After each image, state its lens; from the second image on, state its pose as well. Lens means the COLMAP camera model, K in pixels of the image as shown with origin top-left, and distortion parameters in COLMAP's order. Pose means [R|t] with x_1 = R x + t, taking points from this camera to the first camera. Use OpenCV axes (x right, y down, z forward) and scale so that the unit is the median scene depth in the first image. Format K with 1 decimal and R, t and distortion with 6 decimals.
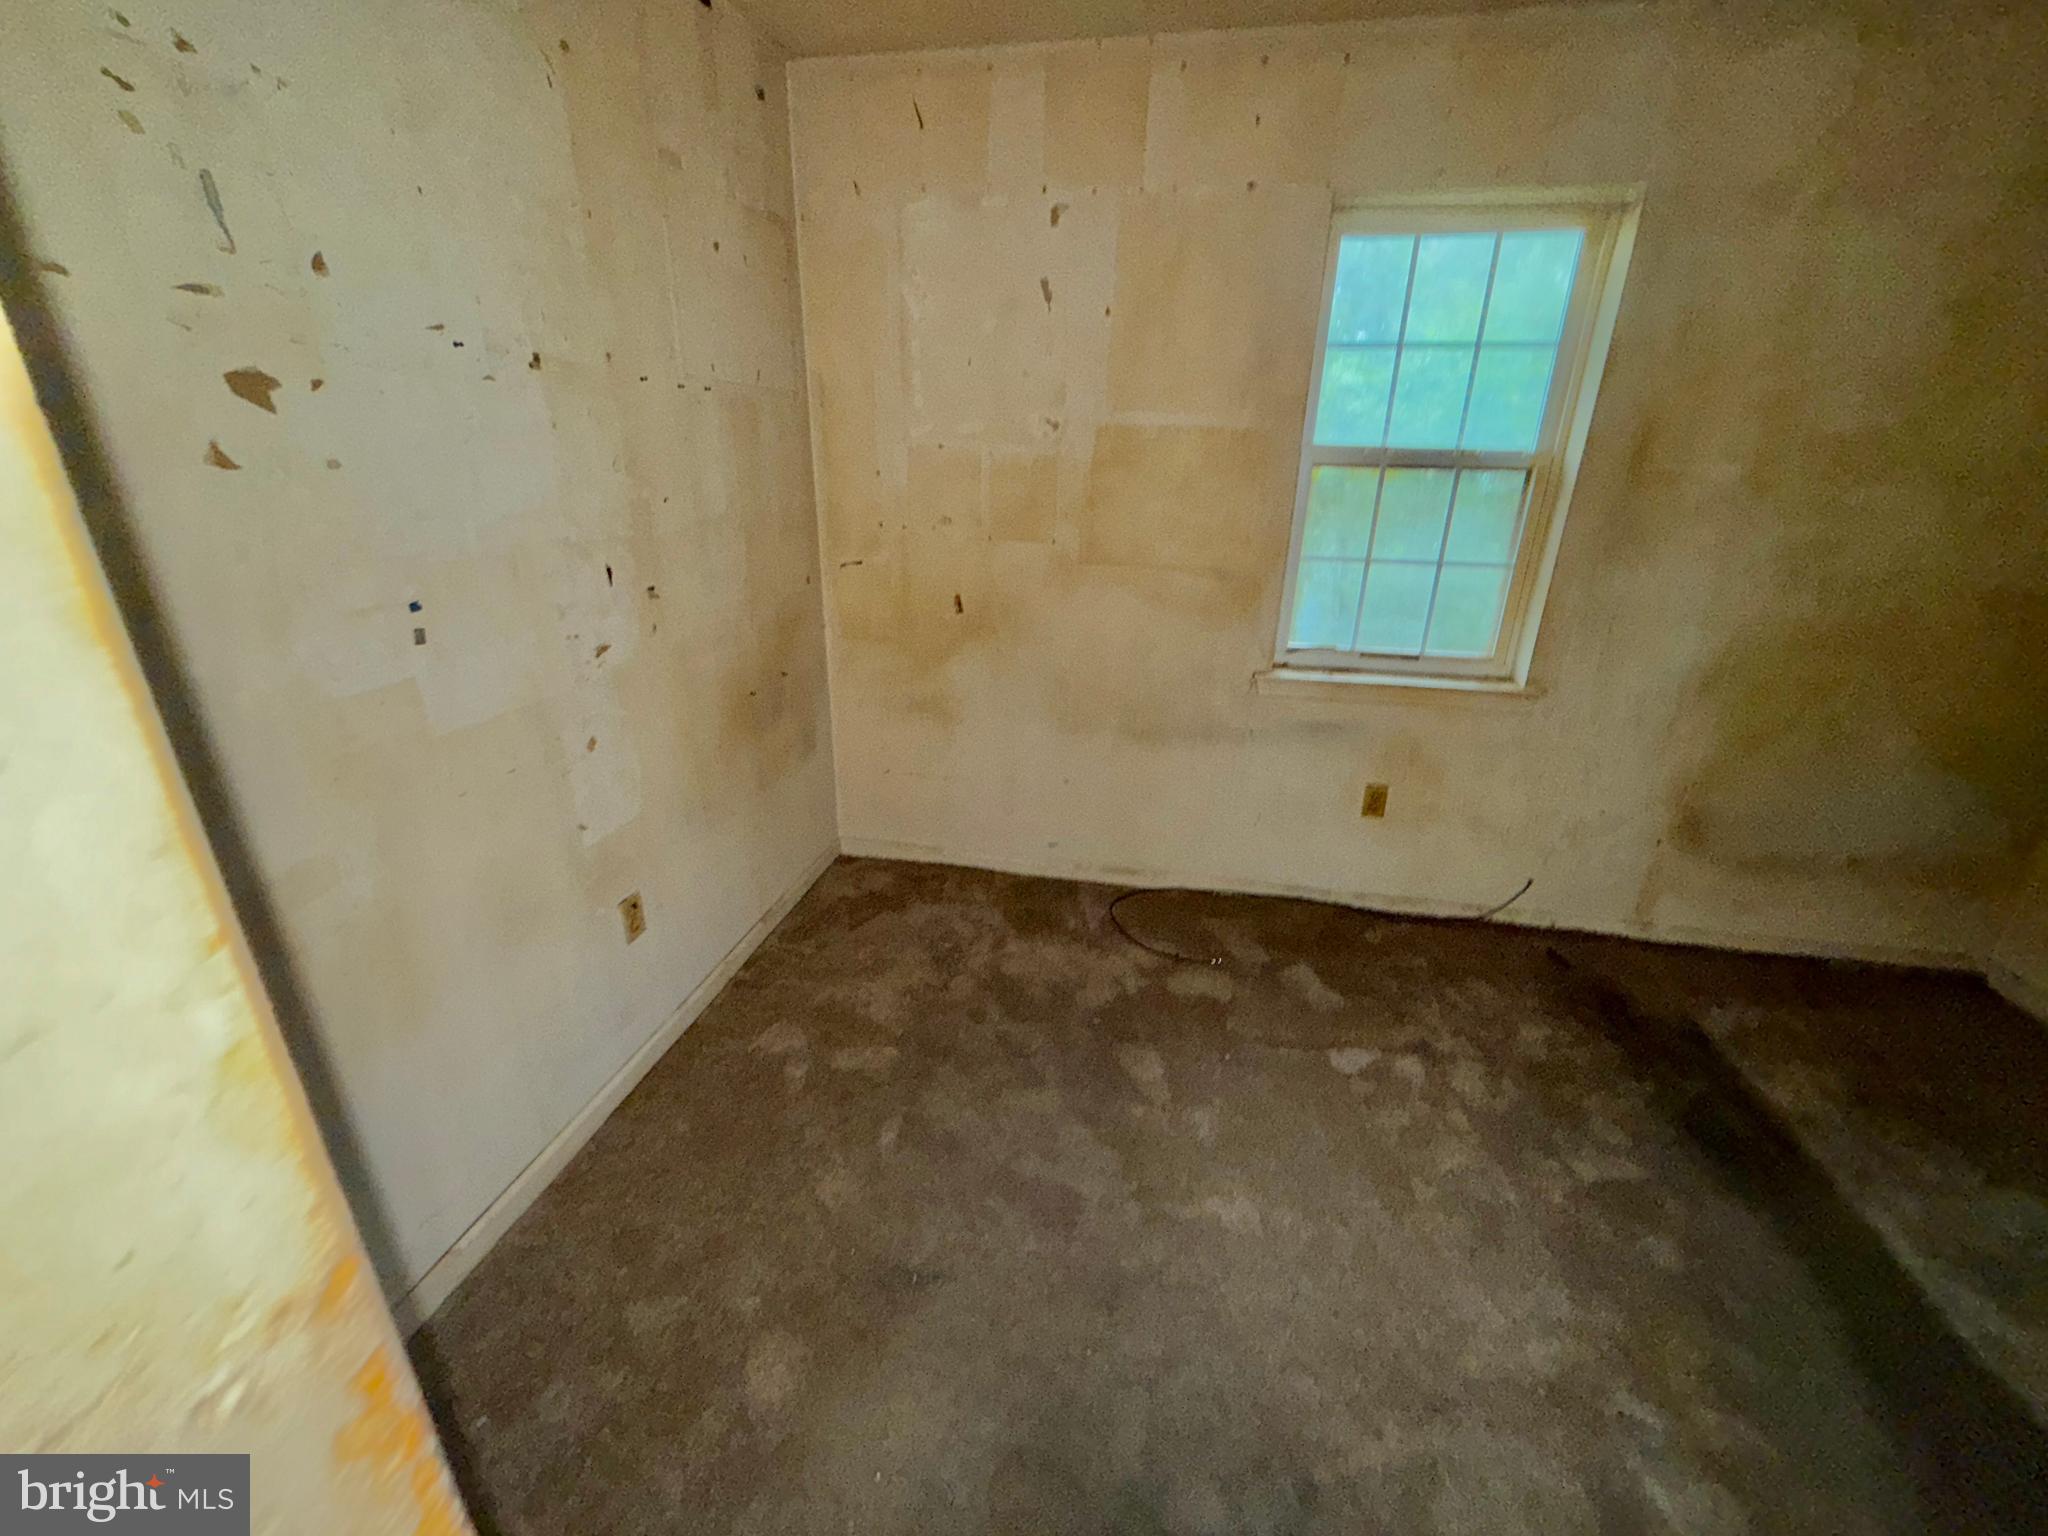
lens RADIAL K [[817.8, 0, 1023.1], [0, 817.8, 768.9], [0, 0, 1]] dist [0.000831, 0.000065]
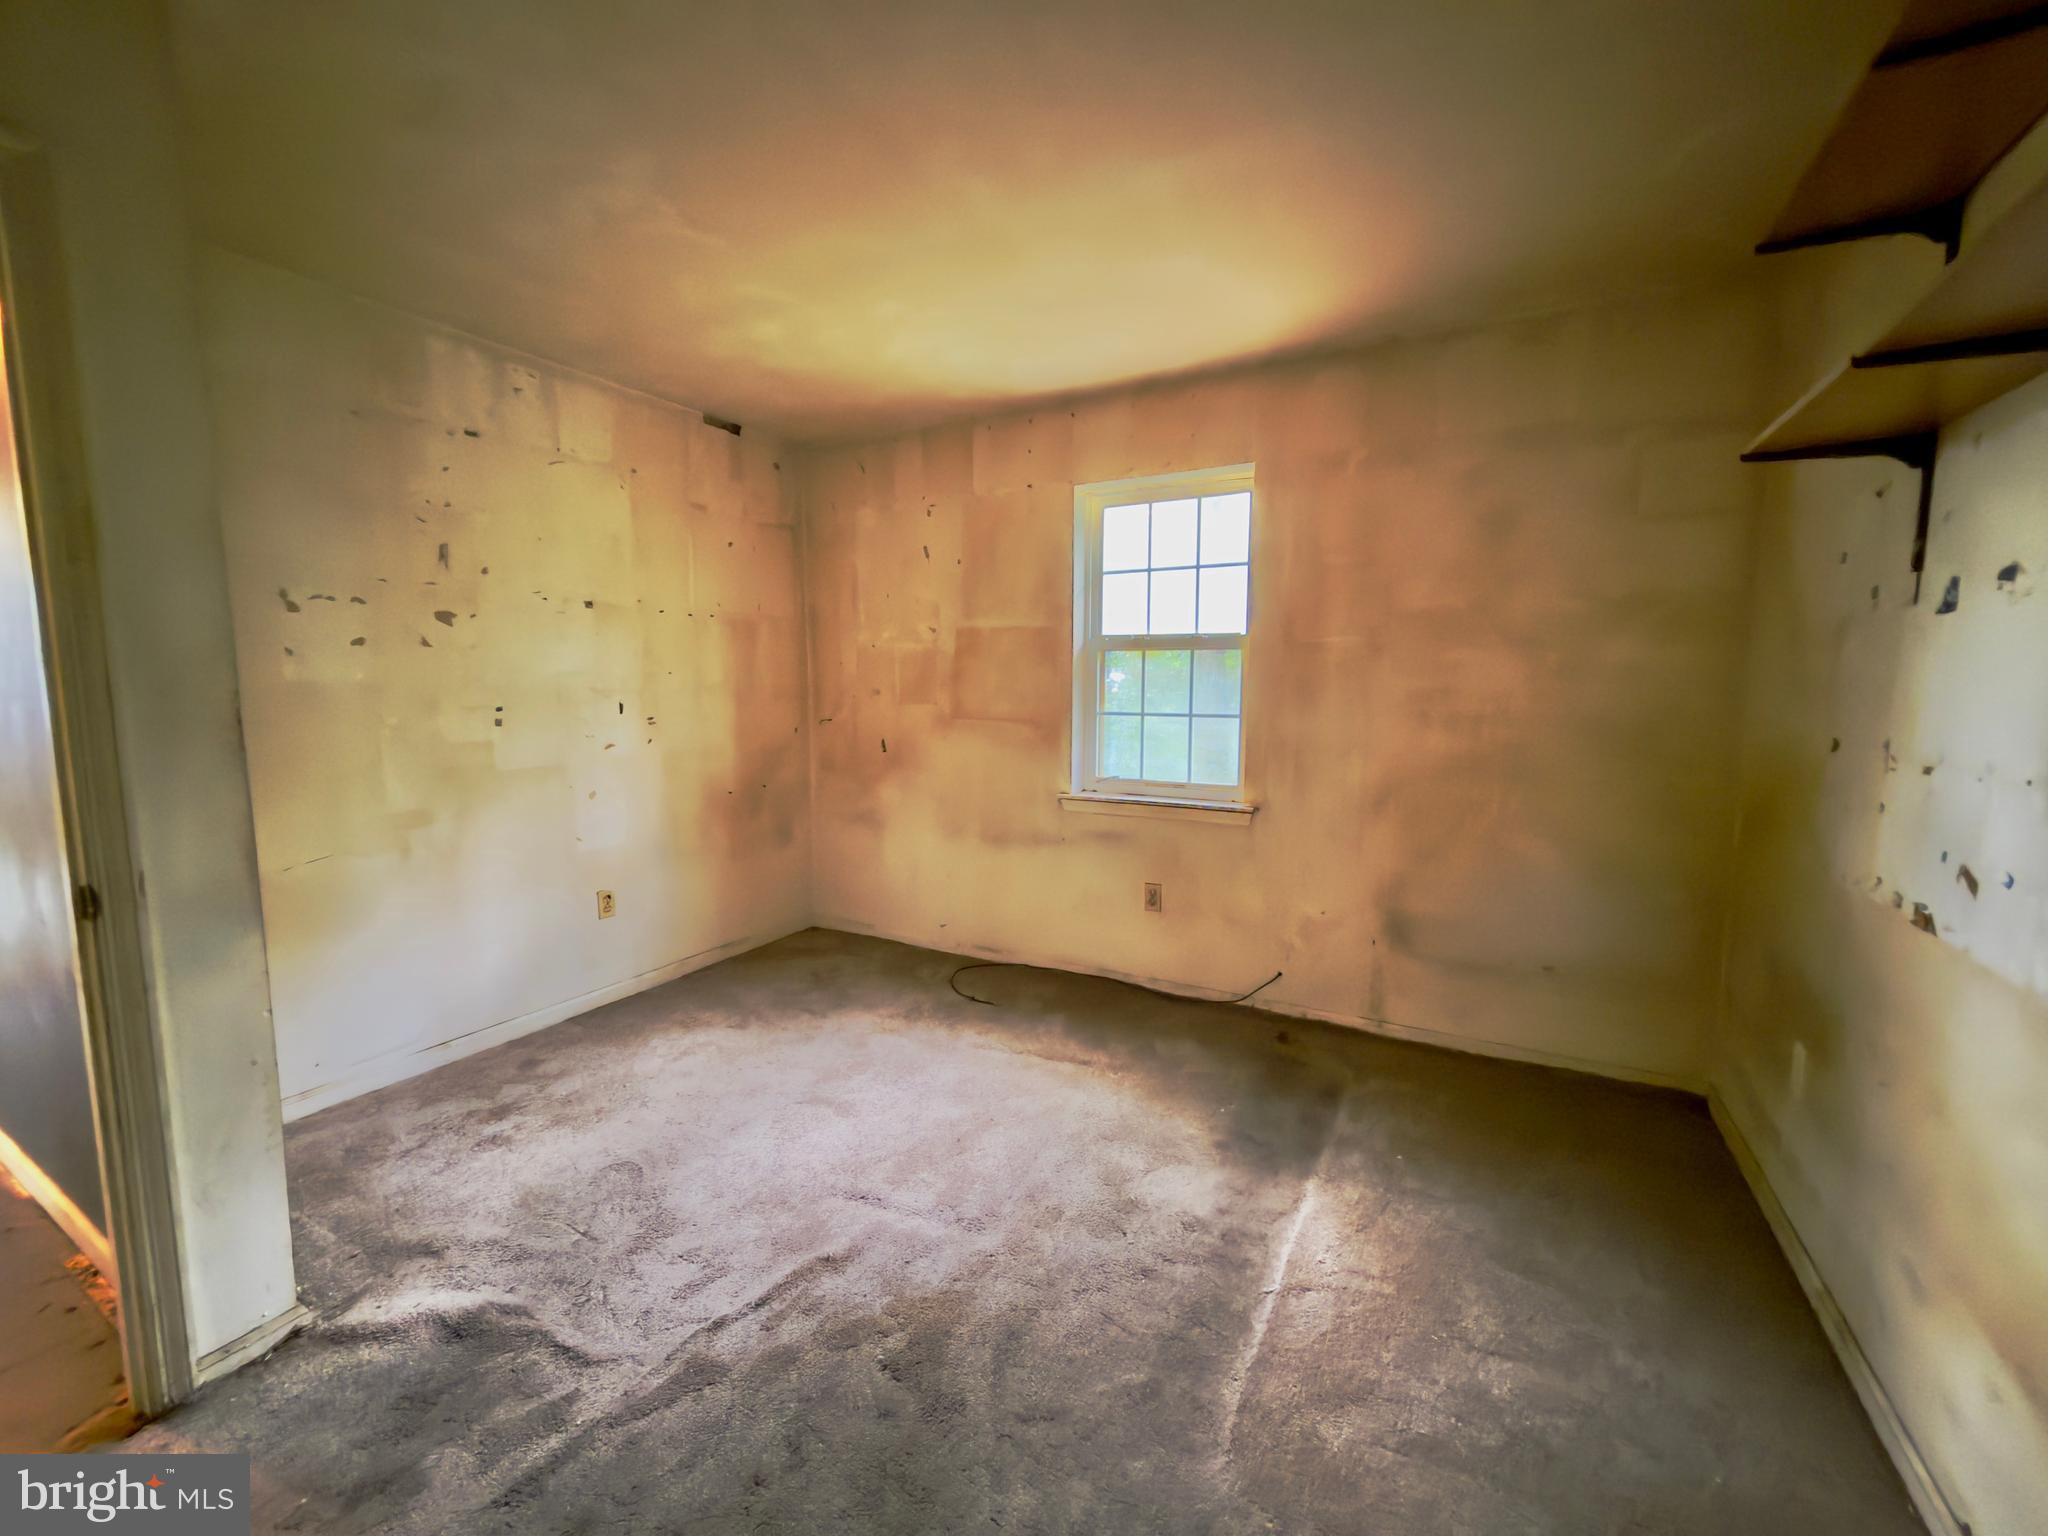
lens RADIAL K [[817.8, 0, 1024.2], [0, 817.8, 768.7], [0, 0, 1]] dist [0.000831, 0.000065]
pose [[0.947765, 0.015485, -0.318592, 0.688454], [-0.097688, 0.964917, -0.243707, 0.188167], [0.303641, 0.262100, 0.916027, -0.286951]]
